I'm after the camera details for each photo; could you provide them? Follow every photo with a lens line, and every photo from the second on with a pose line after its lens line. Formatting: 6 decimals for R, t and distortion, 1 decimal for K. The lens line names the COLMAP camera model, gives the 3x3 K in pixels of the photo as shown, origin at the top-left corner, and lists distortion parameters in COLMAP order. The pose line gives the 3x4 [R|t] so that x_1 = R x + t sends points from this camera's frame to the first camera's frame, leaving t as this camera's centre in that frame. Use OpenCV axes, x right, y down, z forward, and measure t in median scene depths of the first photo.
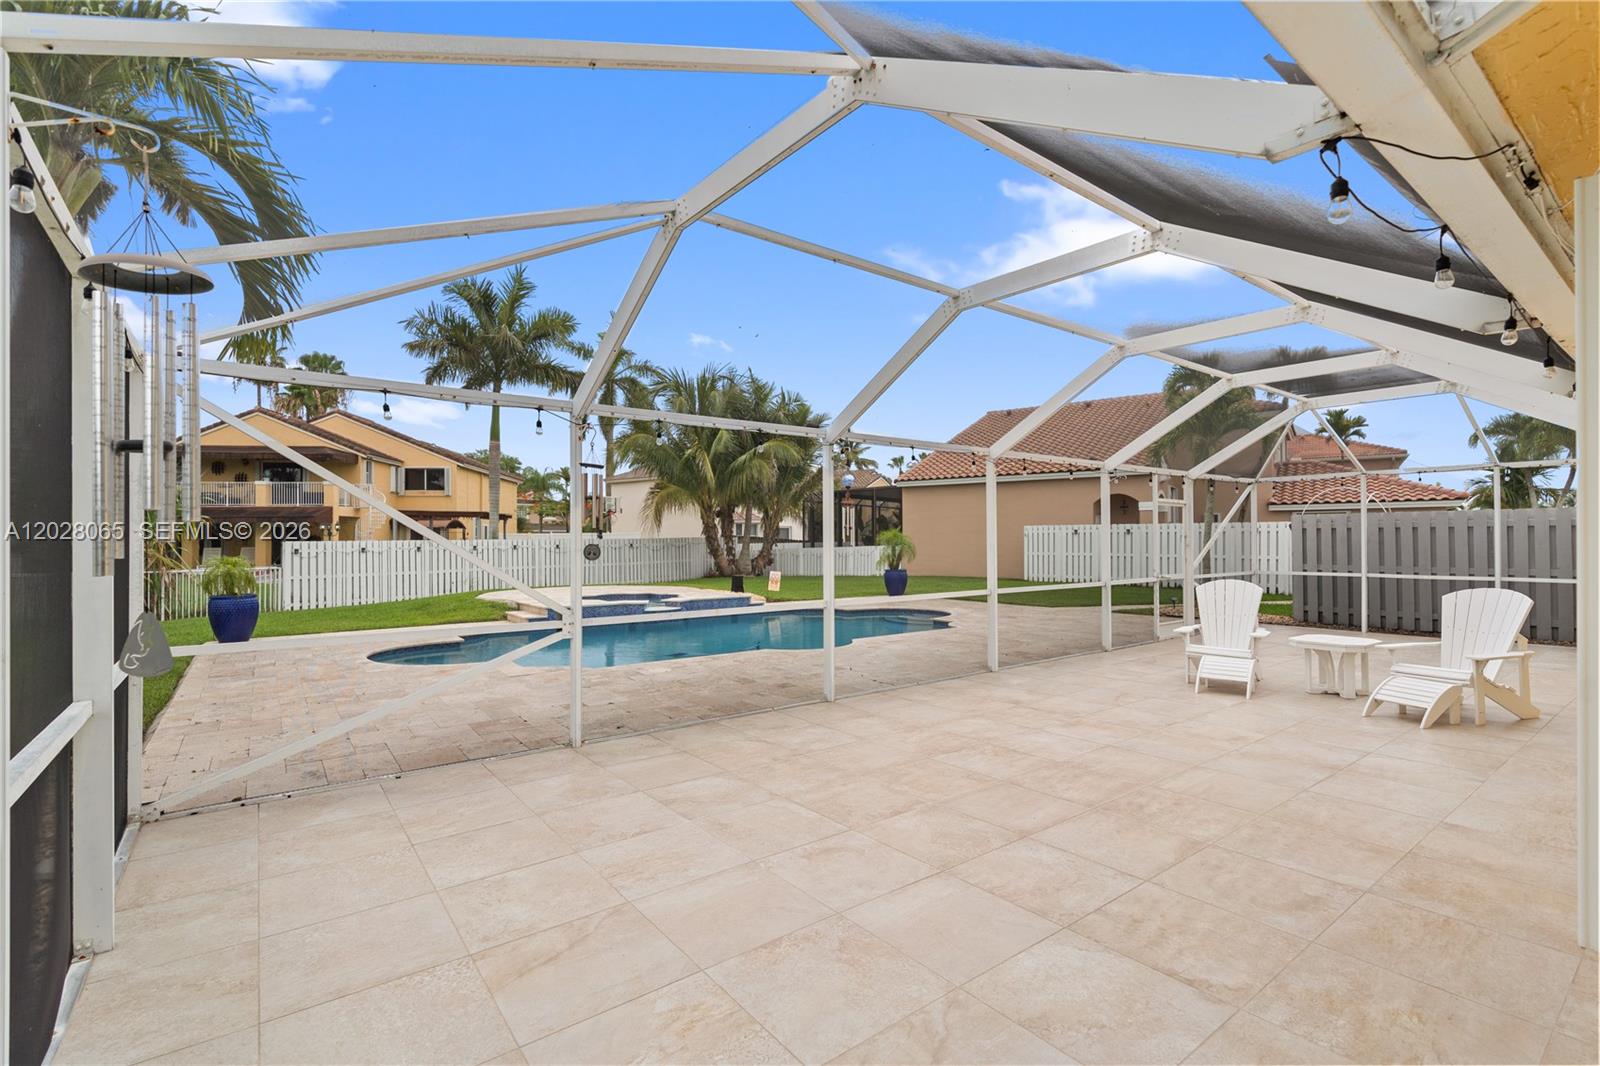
lens RADIAL K [[722.1, 0, 793.4], [0, 722.1, 534.3], [0, 0, 1]] dist [-0.005756, 0.001171]
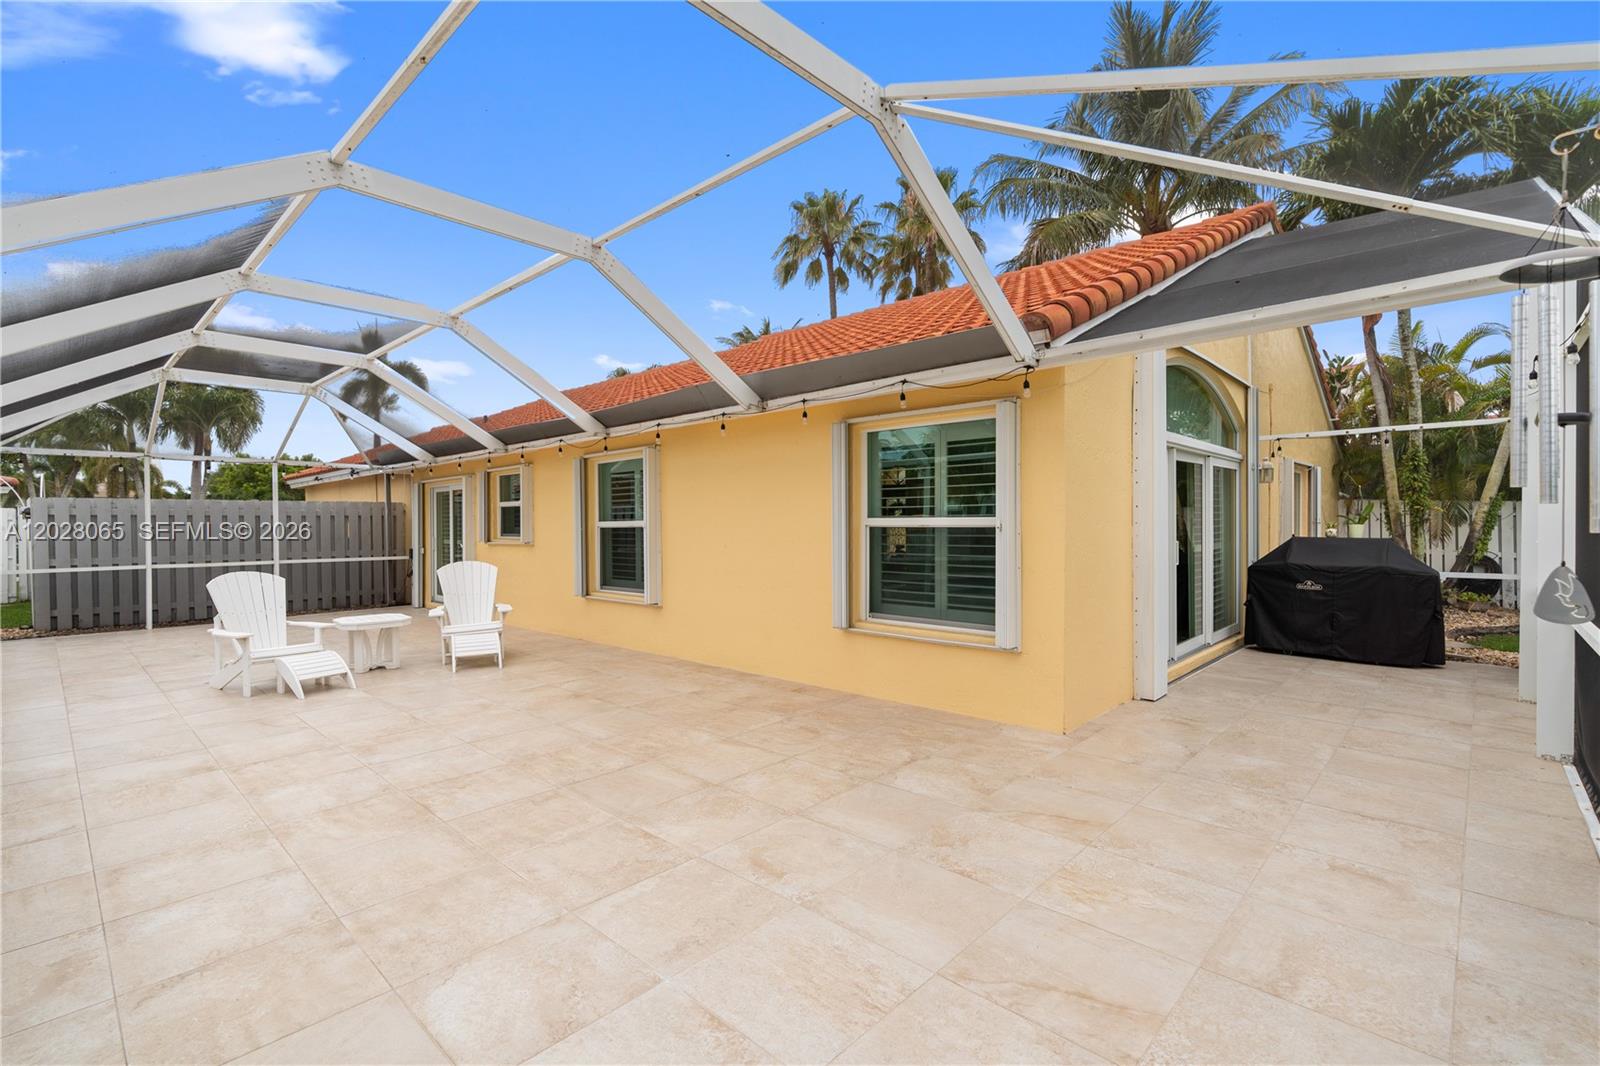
lens RADIAL K [[722.1, 0, 800.5], [0, 722.1, 529.1], [0, 0, 1]] dist [-0.005756, 0.001171]
pose [[-0.169192, -0.001209, 0.985582, -0.653359], [-0.001698, 0.999998, 0.000935, 0.015131], [-0.985582, -0.001515, -0.169194, 0.853585]]
